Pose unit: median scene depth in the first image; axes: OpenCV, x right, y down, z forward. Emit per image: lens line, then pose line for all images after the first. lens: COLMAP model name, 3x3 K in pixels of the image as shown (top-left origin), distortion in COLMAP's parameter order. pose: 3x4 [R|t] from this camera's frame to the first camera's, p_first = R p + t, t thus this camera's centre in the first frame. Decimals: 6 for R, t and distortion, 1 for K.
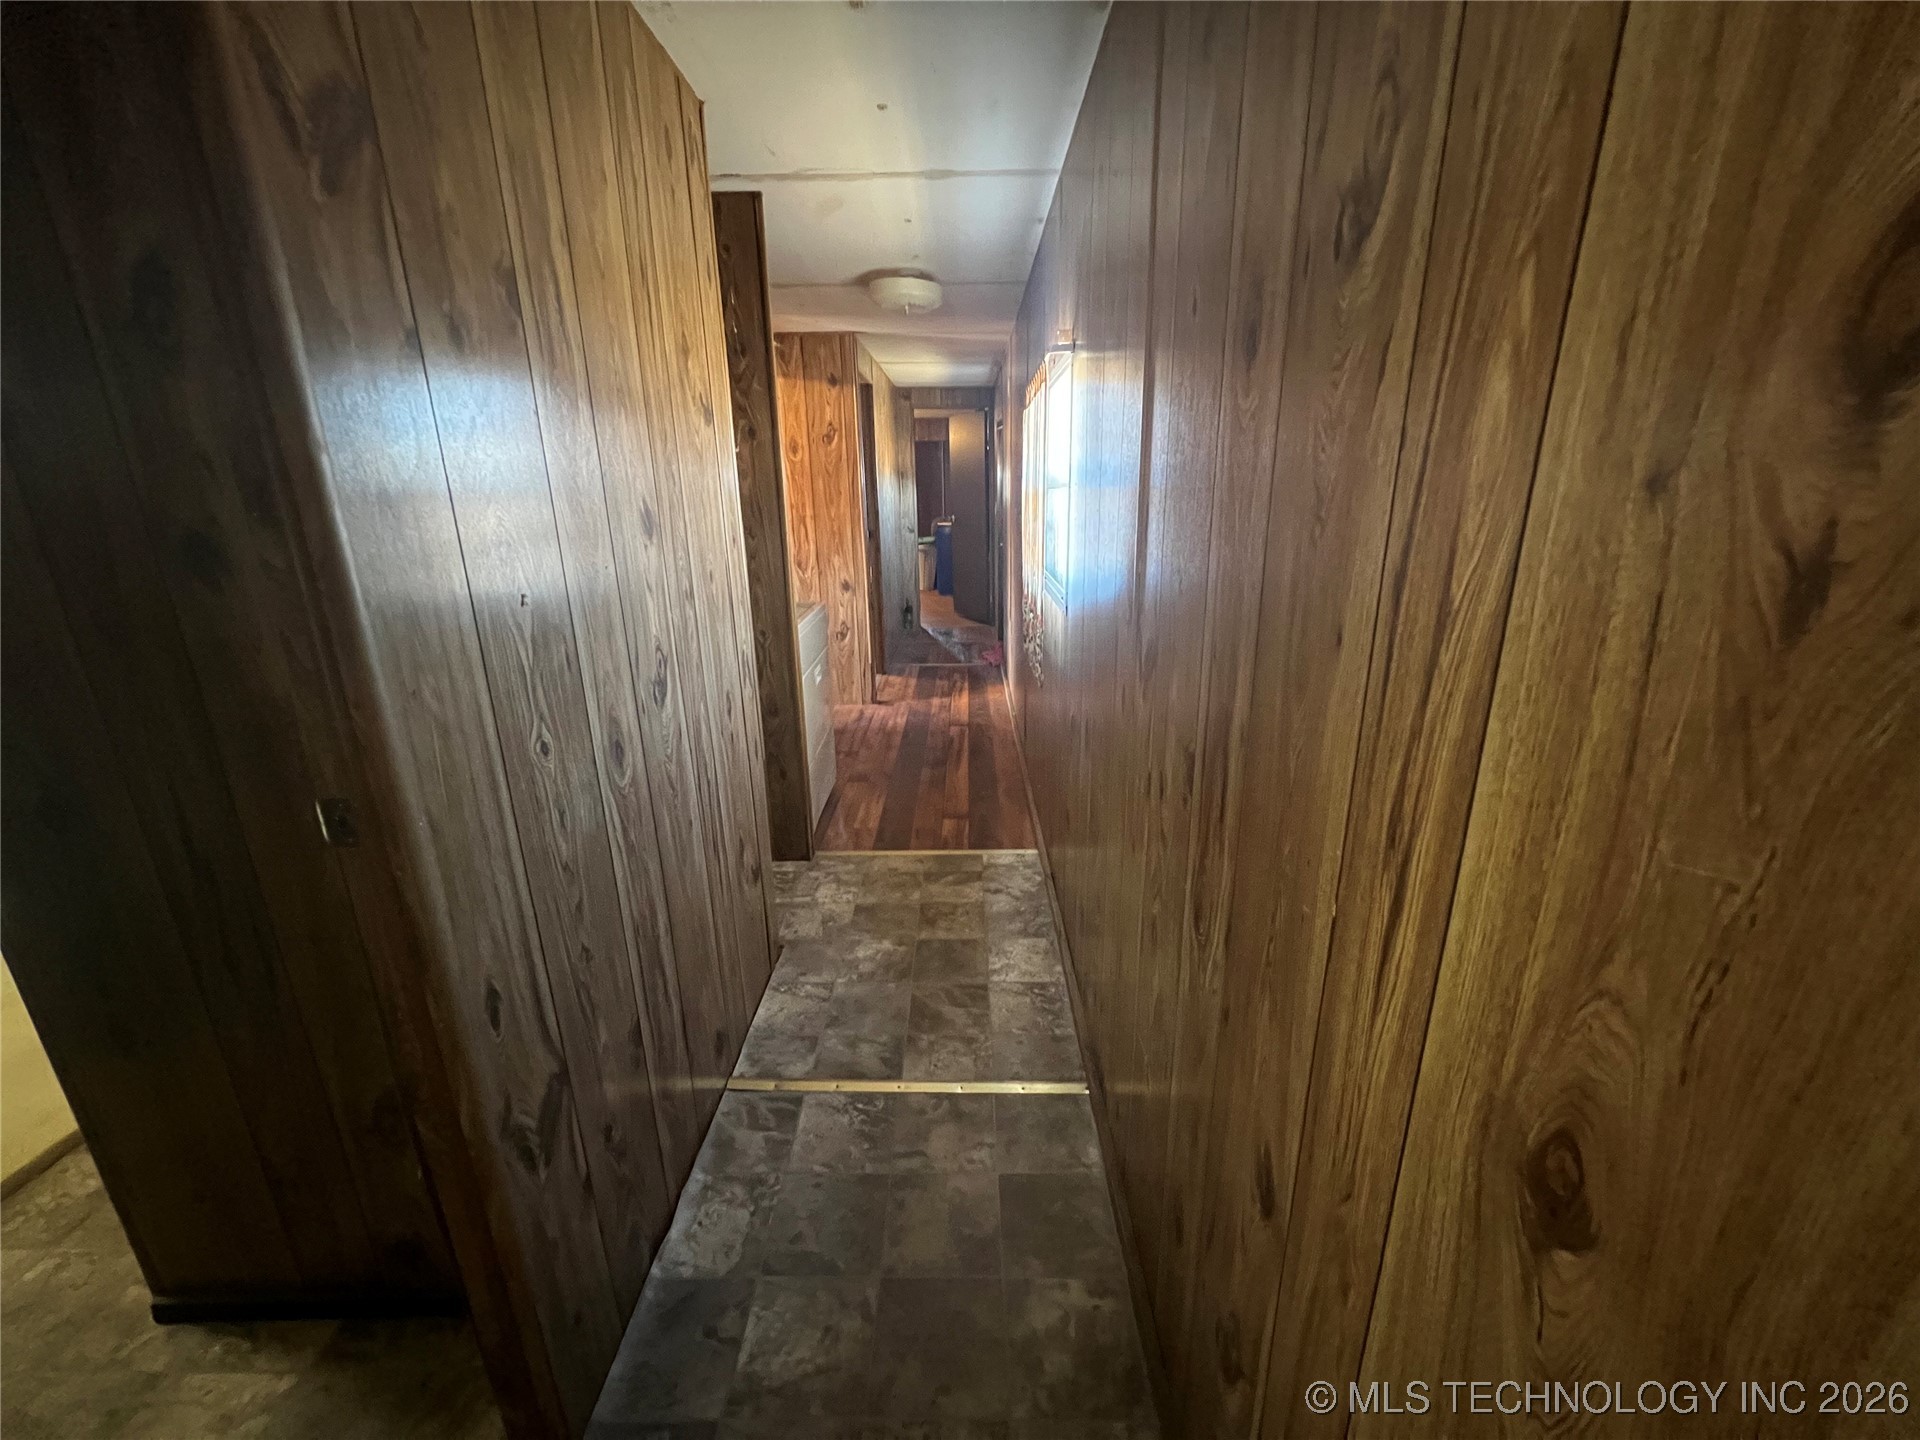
lens RADIAL K [[764.9, 0, 960.0], [0, 764.9, 720.0], [0, 0, 1]] dist [-0.000390, 0.000041]
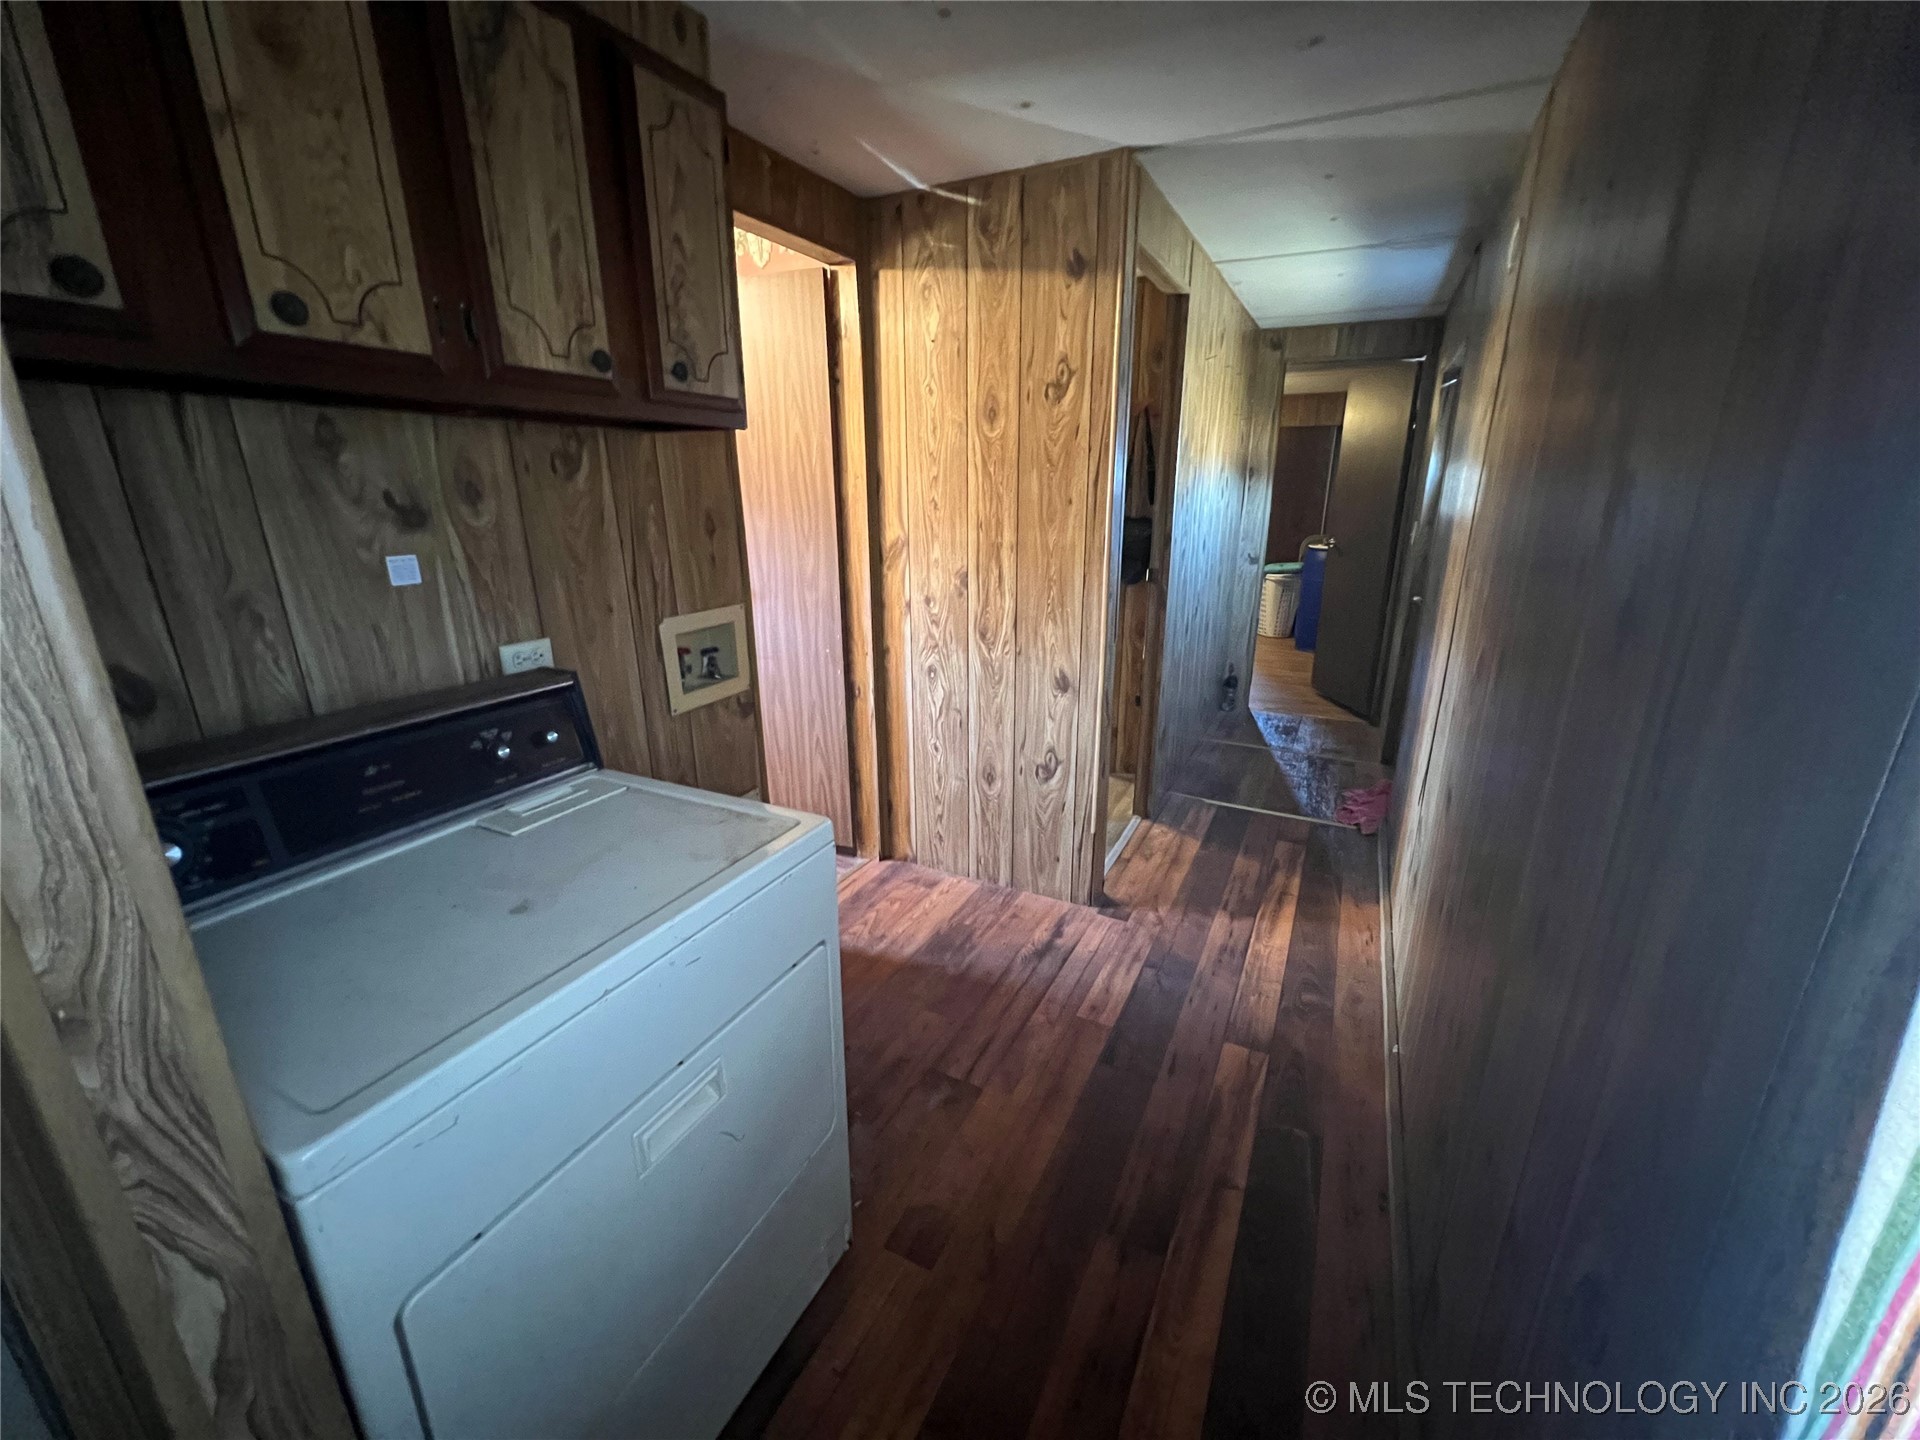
lens RADIAL K [[764.9, 0, 960.0], [0, 764.9, 720.0], [0, 0, 1]] dist [-0.000390, 0.000041]
pose [[0.893942, 0.143093, -0.424726, 0.010168], [-0.144626, 0.989067, 0.028820, -0.150544], [0.424207, 0.035663, 0.904863, 0.493237]]
